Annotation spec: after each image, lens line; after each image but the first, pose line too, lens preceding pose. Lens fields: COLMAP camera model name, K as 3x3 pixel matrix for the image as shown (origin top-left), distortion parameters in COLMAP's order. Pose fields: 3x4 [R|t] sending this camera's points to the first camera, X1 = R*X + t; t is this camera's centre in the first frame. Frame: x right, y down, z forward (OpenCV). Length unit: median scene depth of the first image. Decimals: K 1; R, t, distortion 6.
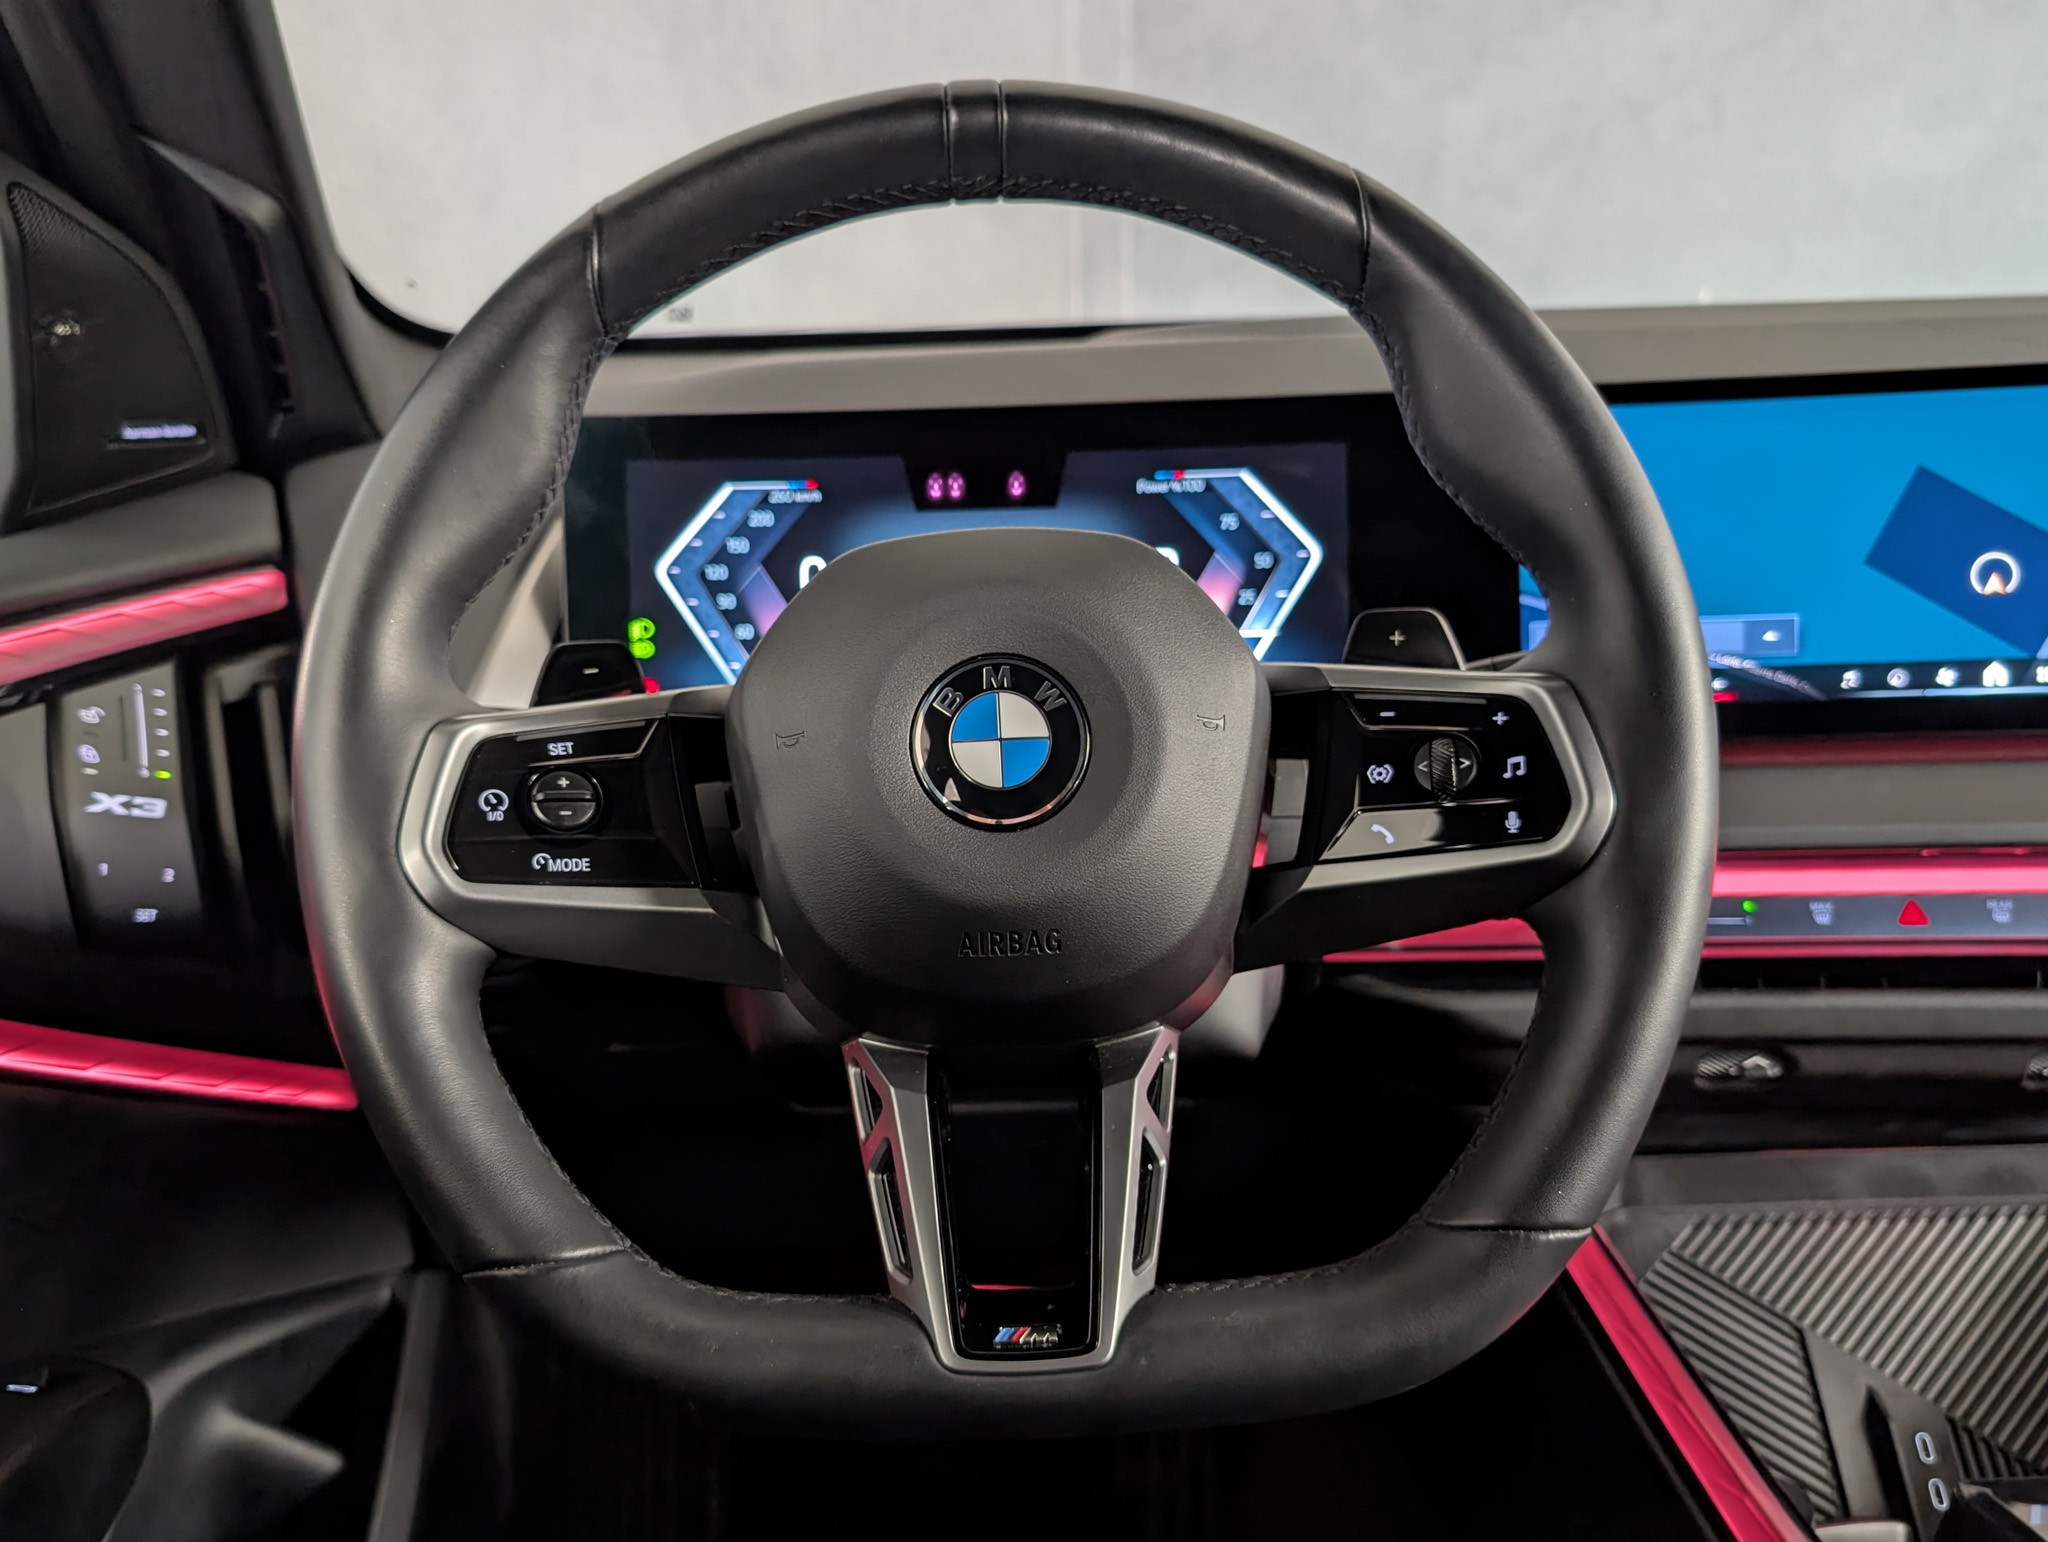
lens RADIAL K [[1711.2, 0, 1013.3], [0, 1711.2, 803.3], [0, 0, 1]] dist [0.004988, -0.001029]
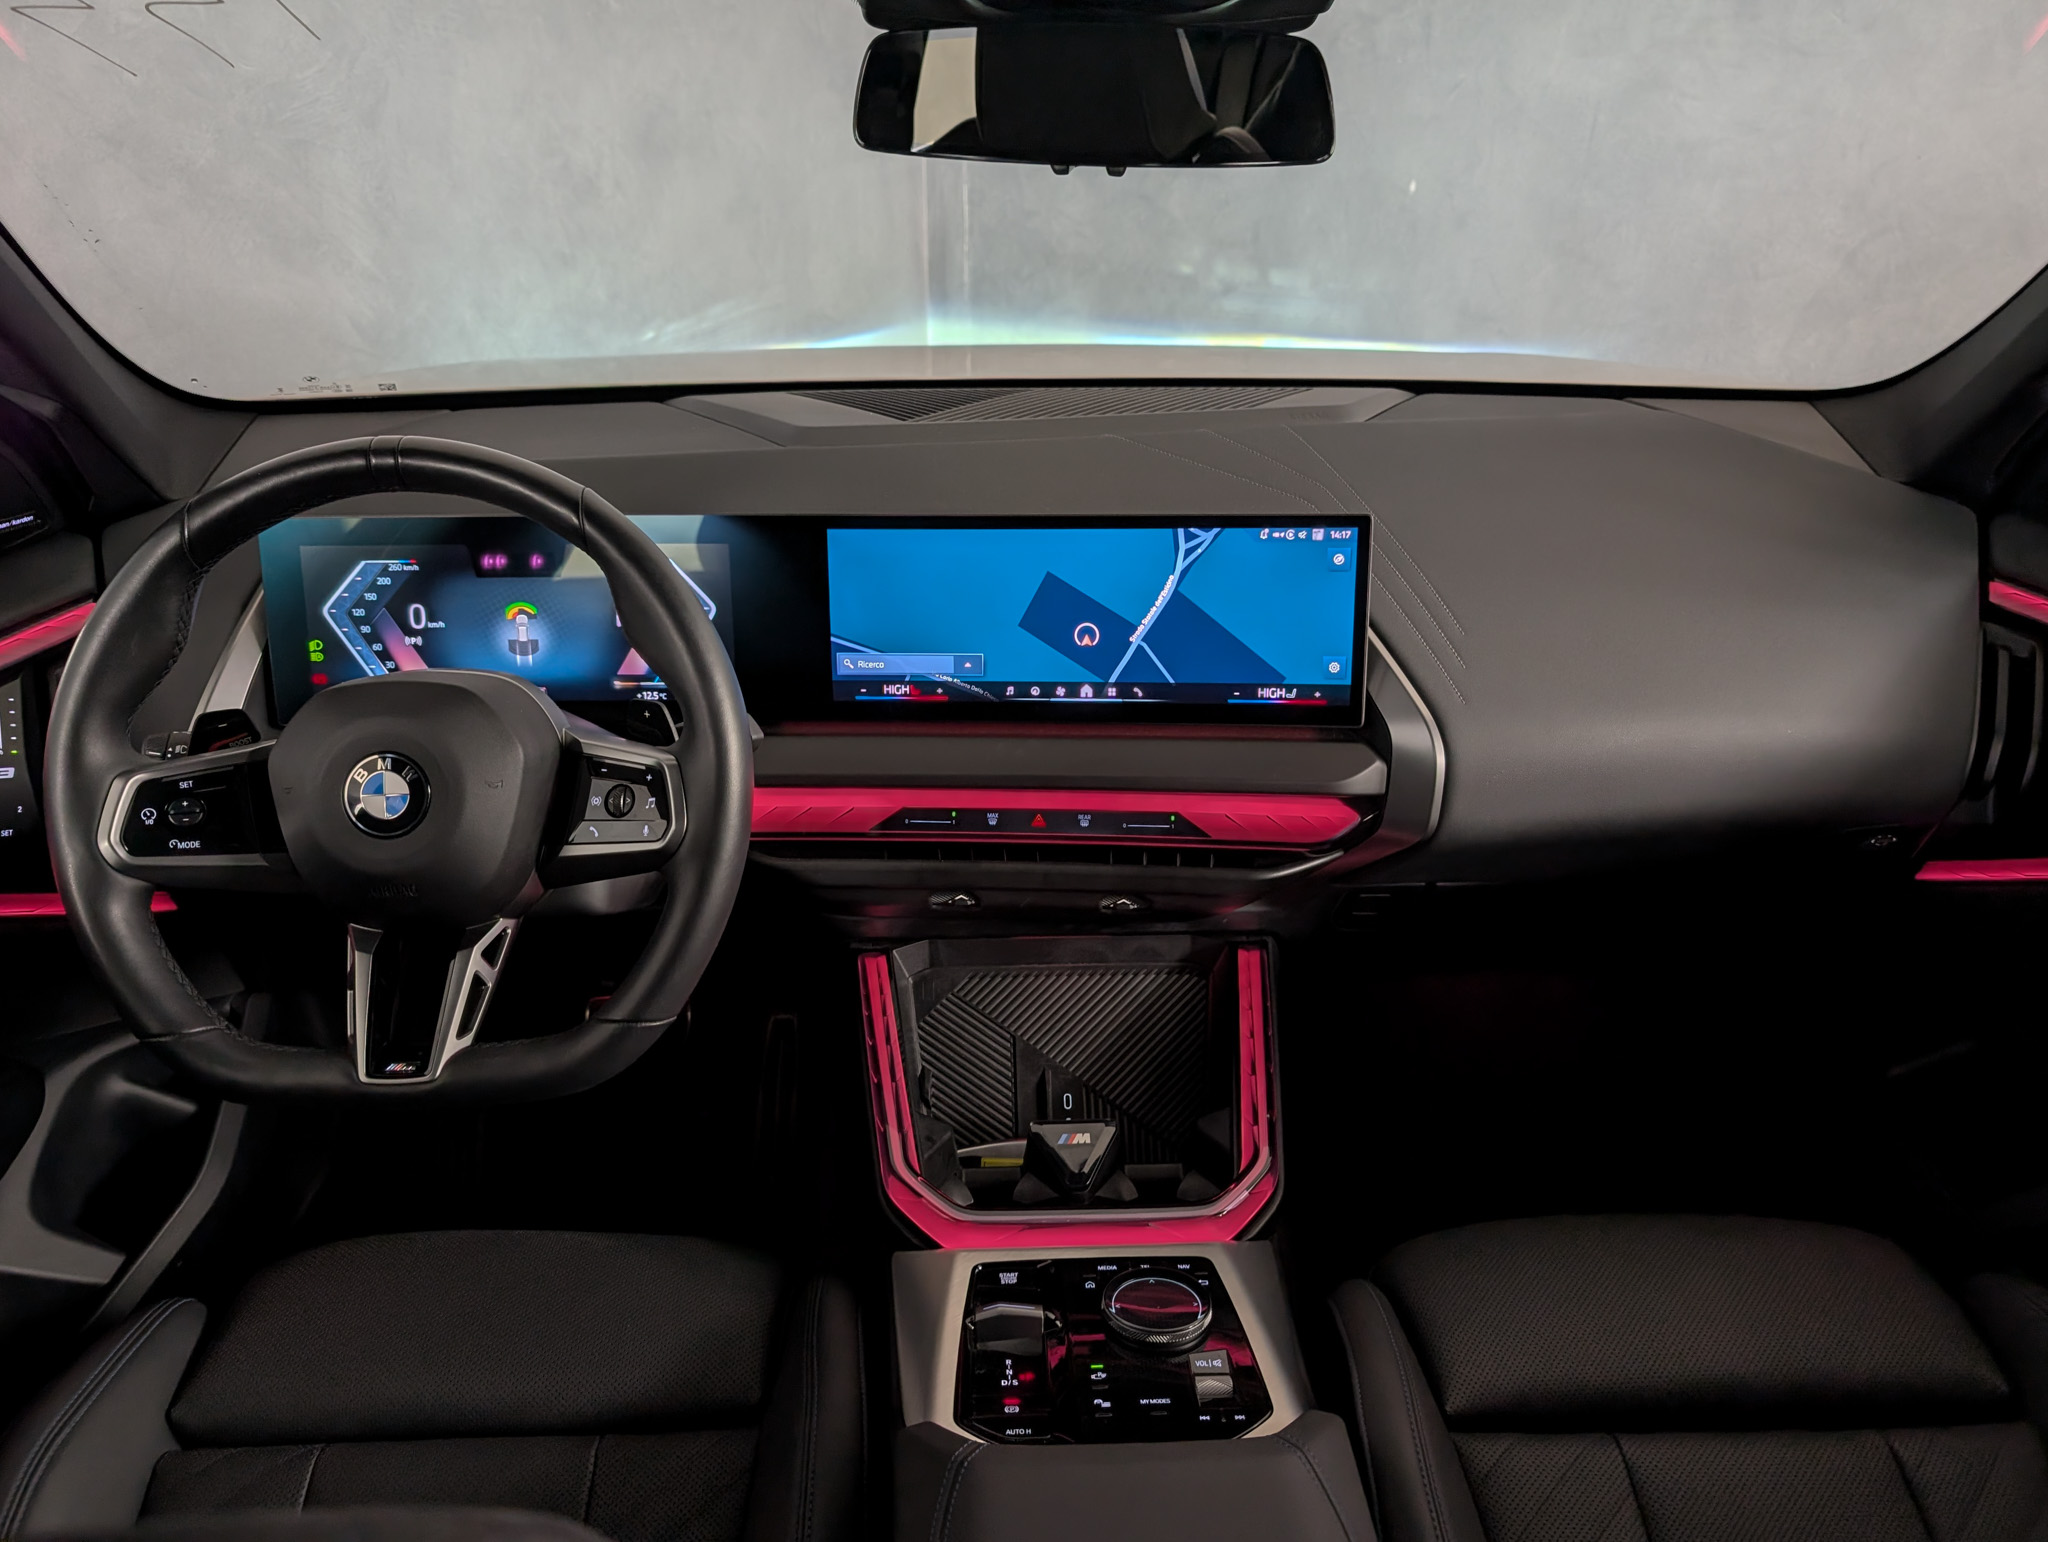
lens RADIAL K [[1466.3, 0, 1037.9], [0, 1466.3, 774.6], [0, 0, 1]] dist [0.030533, -0.041139]
pose [[0.998441, 0.011411, 0.054646, 0.436335], [-0.020108, 0.986691, 0.161358, -0.233414], [-0.052077, -0.162205, 0.985382, -0.518125]]
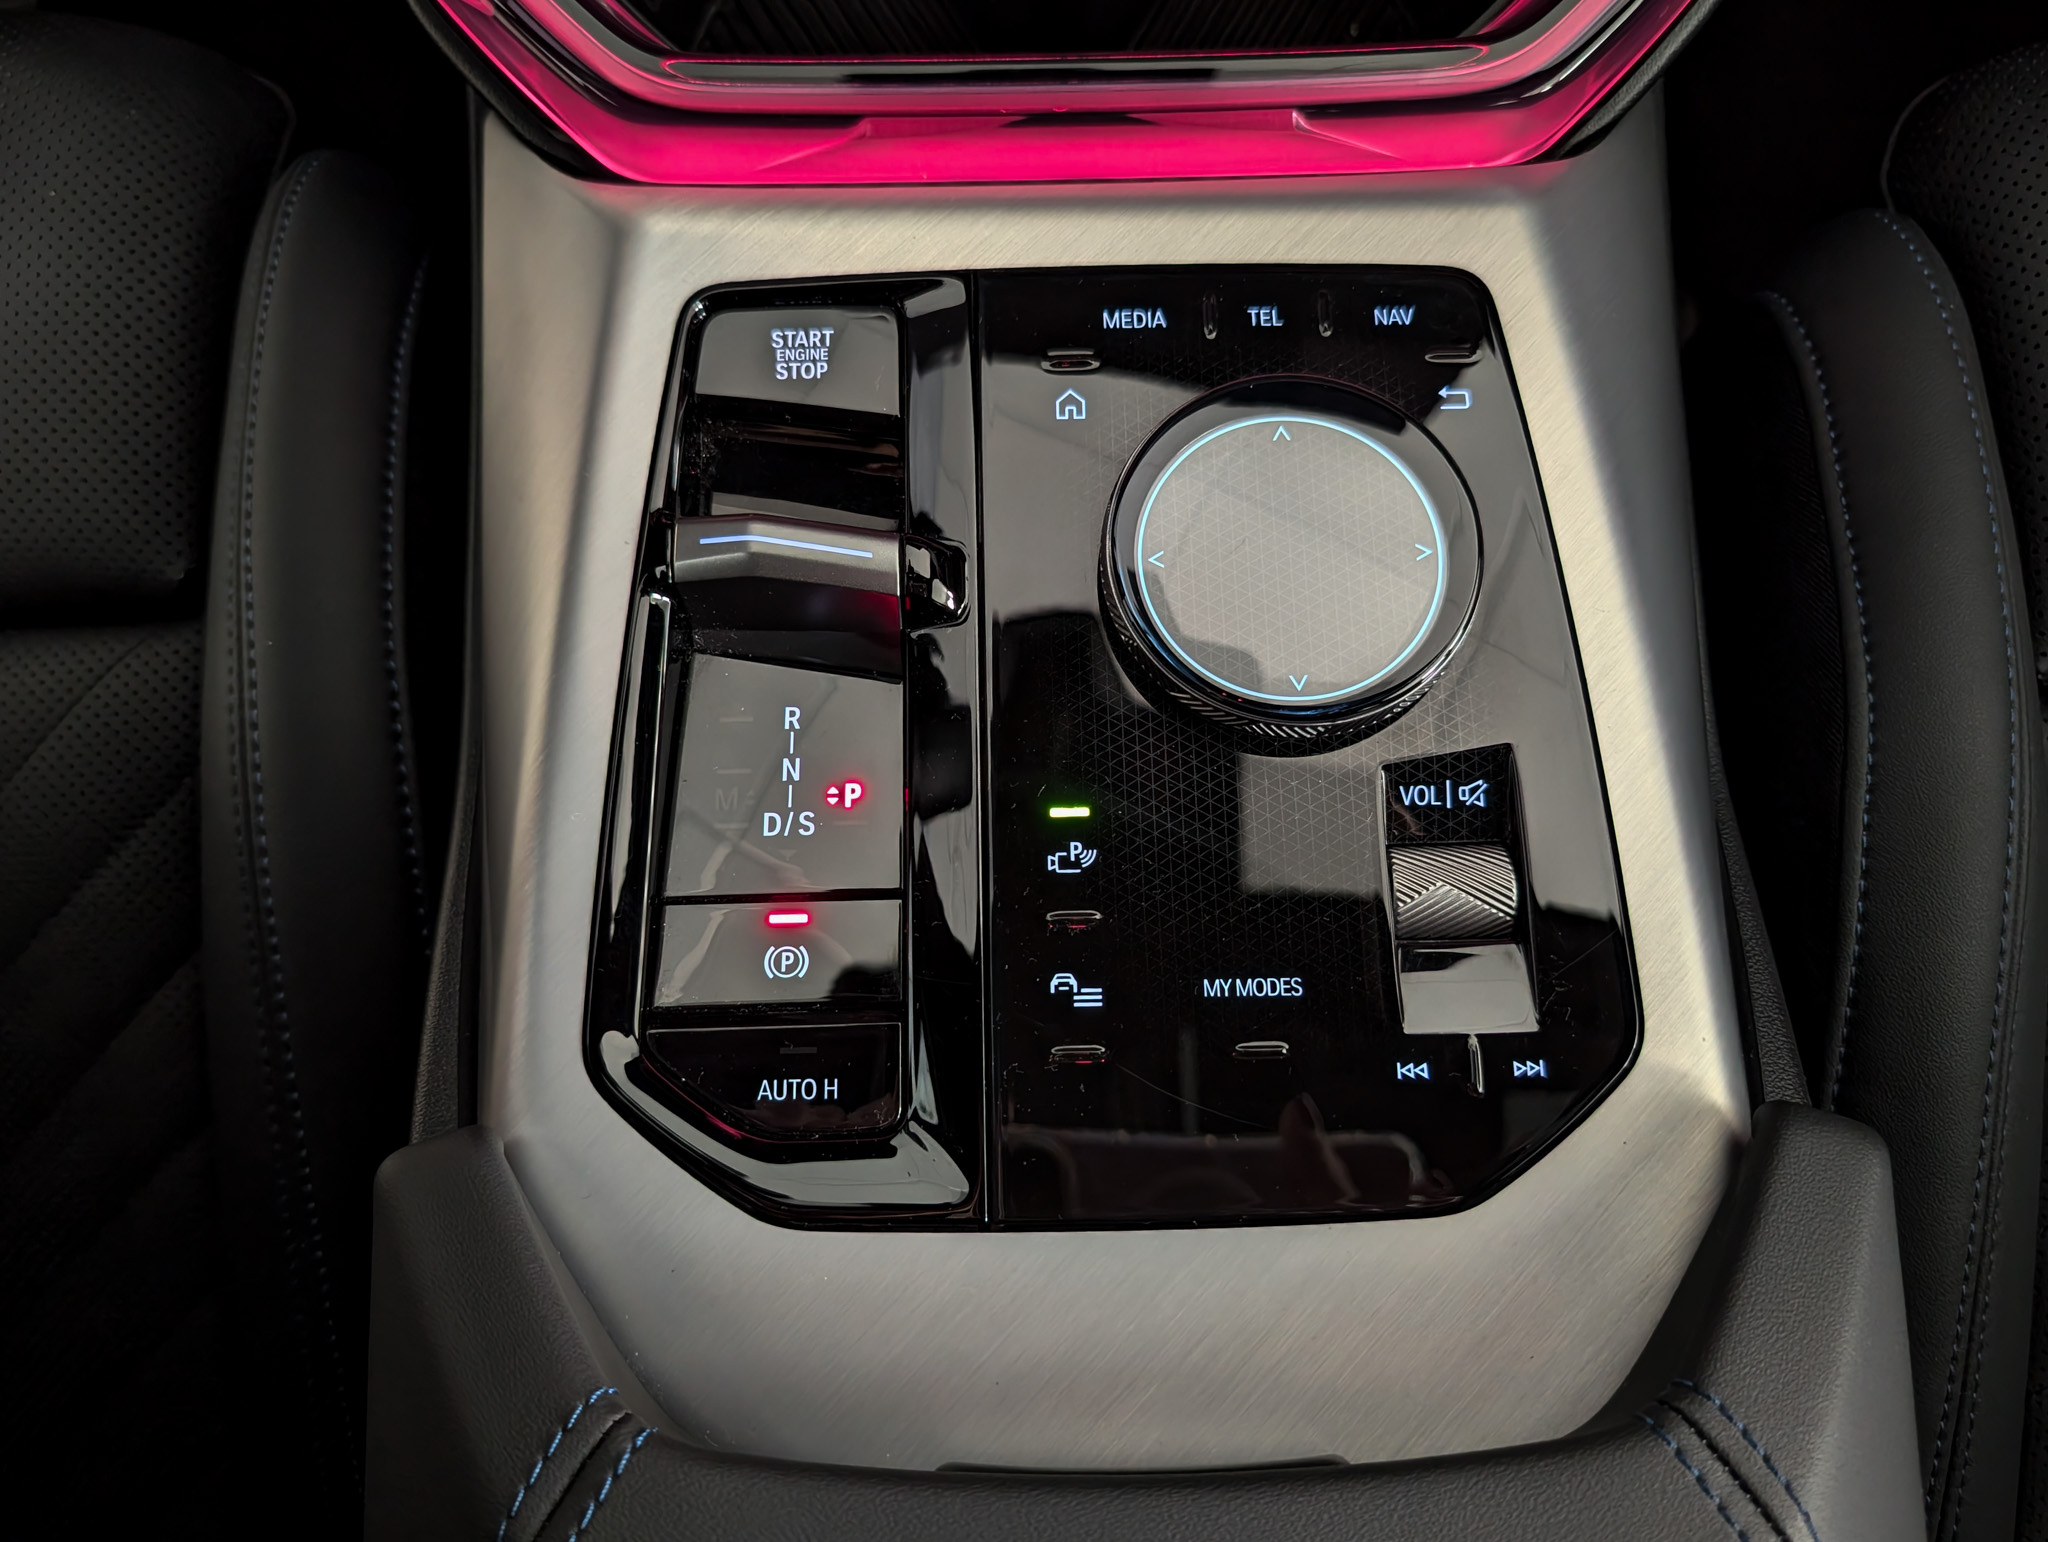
lens RADIAL K [[1711.2, 0, 1013.3], [0, 1711.2, 803.3], [0, 0, 1]] dist [0.004988, -0.001029]
pose [[0.999548, -0.020588, 0.021913, 0.531044], [-0.011740, 0.403723, 0.914806, 0.045034], [-0.027681, -0.914650, 0.403299, 0.400686]]
